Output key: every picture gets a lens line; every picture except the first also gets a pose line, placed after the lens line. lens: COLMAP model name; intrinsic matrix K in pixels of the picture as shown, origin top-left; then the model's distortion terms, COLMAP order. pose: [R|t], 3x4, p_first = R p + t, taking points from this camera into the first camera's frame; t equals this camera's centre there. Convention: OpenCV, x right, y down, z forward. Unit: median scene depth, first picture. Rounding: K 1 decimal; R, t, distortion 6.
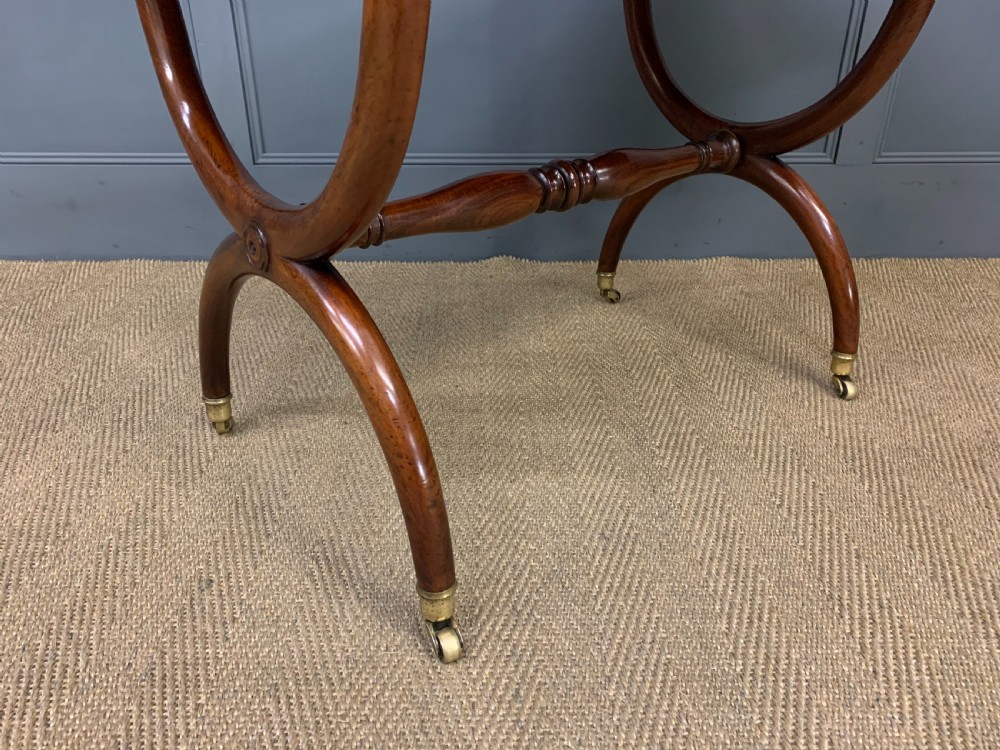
lens RADIAL K [[761.8, 0, 497.4], [0, 761.8, 368.2], [0, 0, 1]] dist [0.019319, -0.016820]
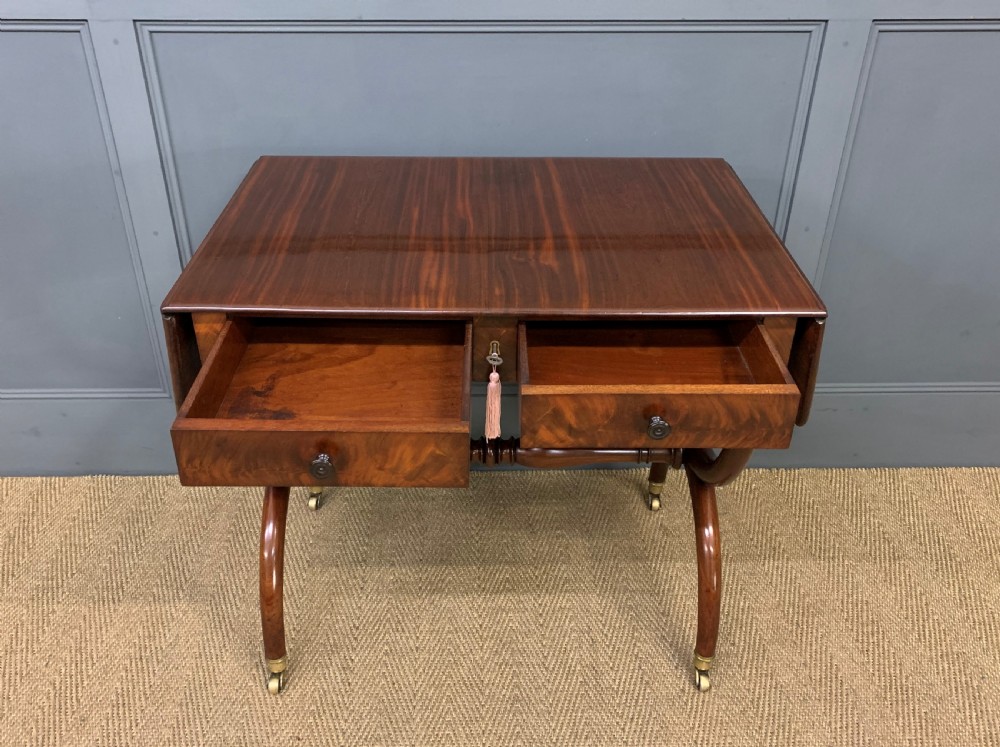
lens RADIAL K [[882.4, 0, 483.8], [0, 882.4, 356.4], [0, 0, 1]] dist [-0.000588, 0.013022]
pose [[0.999936, -0.004065, 0.010577, 0.083567], [0.003134, 0.996239, 0.086587, -0.695440], [-0.010890, -0.086548, 0.996188, -0.352982]]
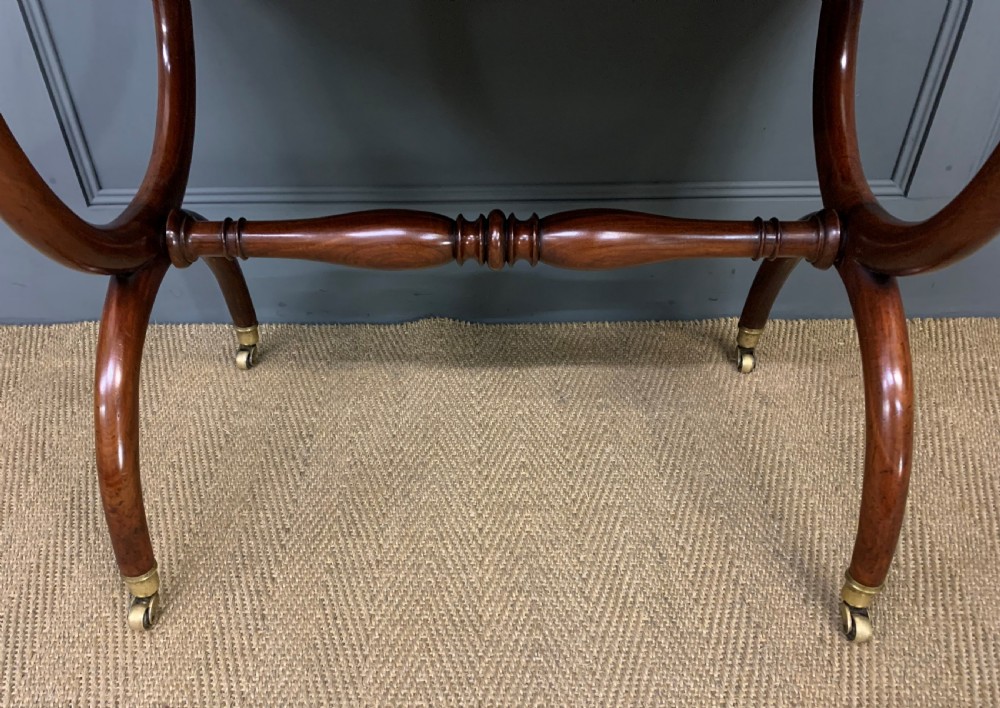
lens RADIAL K [[800.3, 0, 460.4], [0, 800.3, 400.3], [0, 0, 1]] dist [0.023143, -0.020170]
pose [[0.999077, 0.001392, -0.042933, 0.110605], [0.007189, 0.979957, 0.199081, -0.380523], [0.042350, -0.199206, 0.979042, 0.370800]]
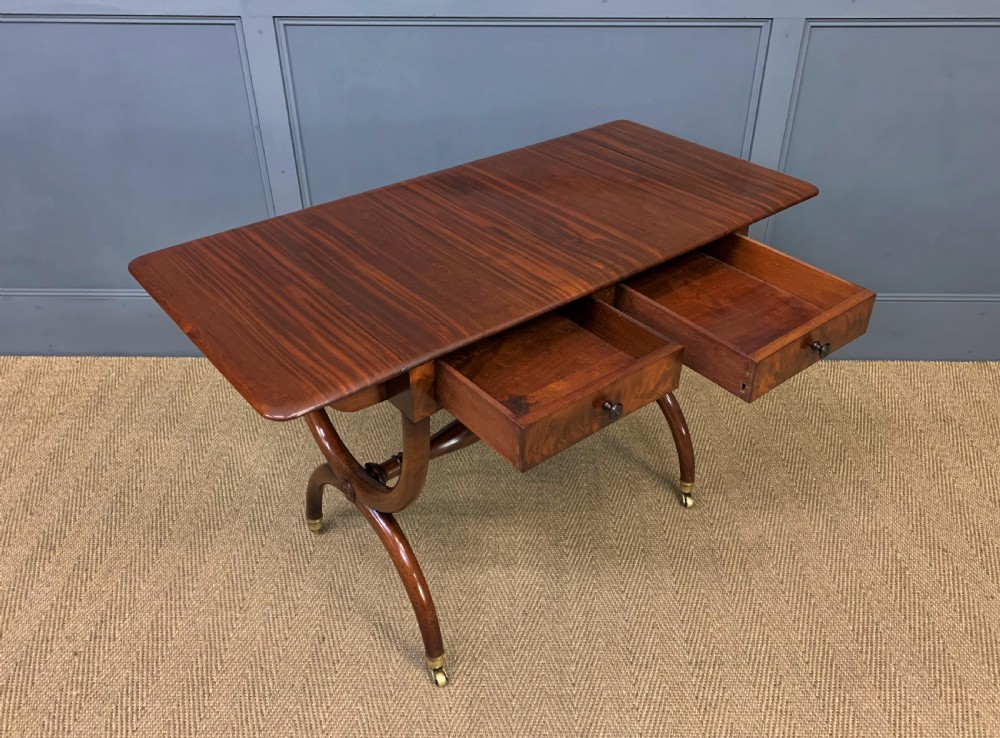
lens RADIAL K [[811.3, 0, 516.2], [0, 811.3, 332.1], [0, 0, 1]] dist [0.011003, -0.012496]
pose [[0.999872, 0.009065, -0.013181, 0.118890], [-0.007600, 0.994204, 0.107243, -0.597679], [0.014077, -0.107129, 0.994145, -0.815516]]
